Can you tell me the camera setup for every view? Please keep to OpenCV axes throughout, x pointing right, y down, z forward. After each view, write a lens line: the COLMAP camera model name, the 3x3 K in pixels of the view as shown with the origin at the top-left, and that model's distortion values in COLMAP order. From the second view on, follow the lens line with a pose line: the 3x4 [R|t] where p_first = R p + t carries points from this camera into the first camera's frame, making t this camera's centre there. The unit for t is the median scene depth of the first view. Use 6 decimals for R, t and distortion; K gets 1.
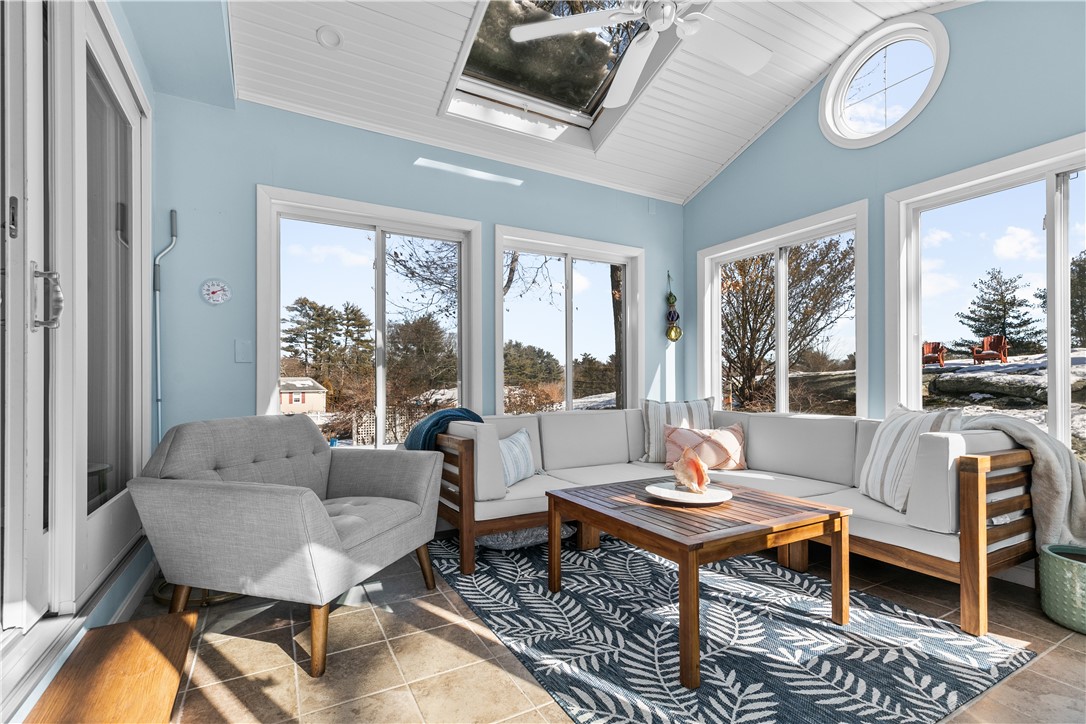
lens RADIAL K [[499.4, 0, 540.9], [0, 499.4, 379.8], [0, 0, 1]] dist [0.003509, 0.000756]
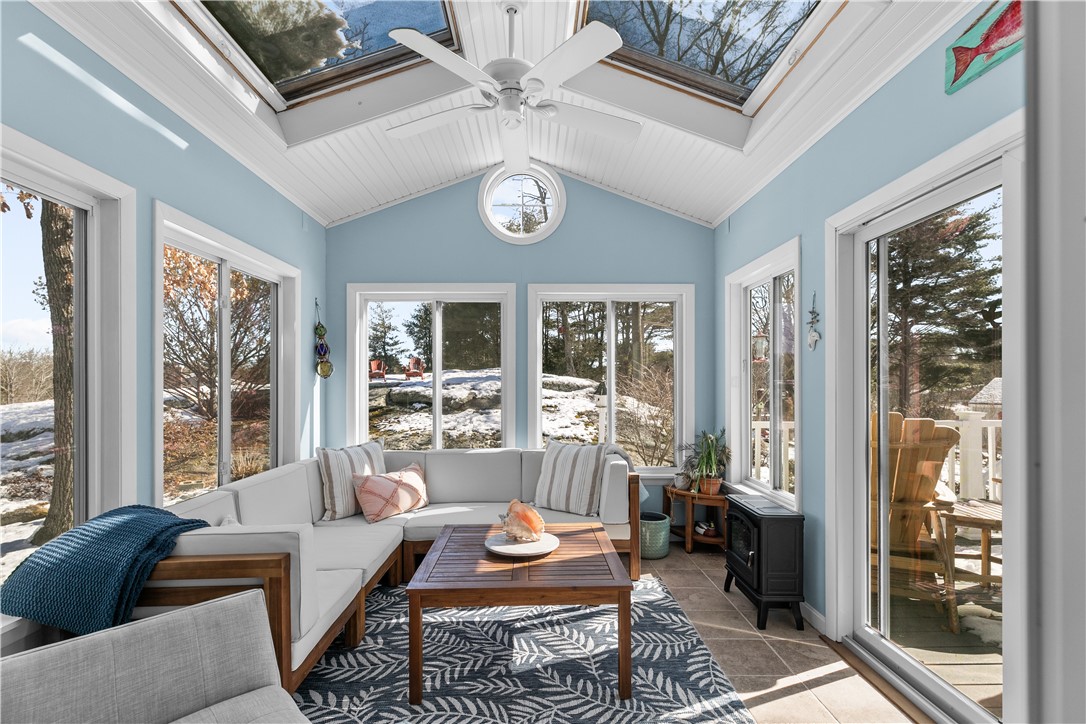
lens RADIAL K [[499.4, 0, 547.5], [0, 499.4, 380.9], [0, 0, 1]] dist [0.003509, 0.000756]
pose [[0.457185, 0.007492, 0.889340, -0.566500], [-0.006213, 0.999967, -0.005230, -0.110347], [-0.889350, -0.003134, 0.457217, 0.366180]]
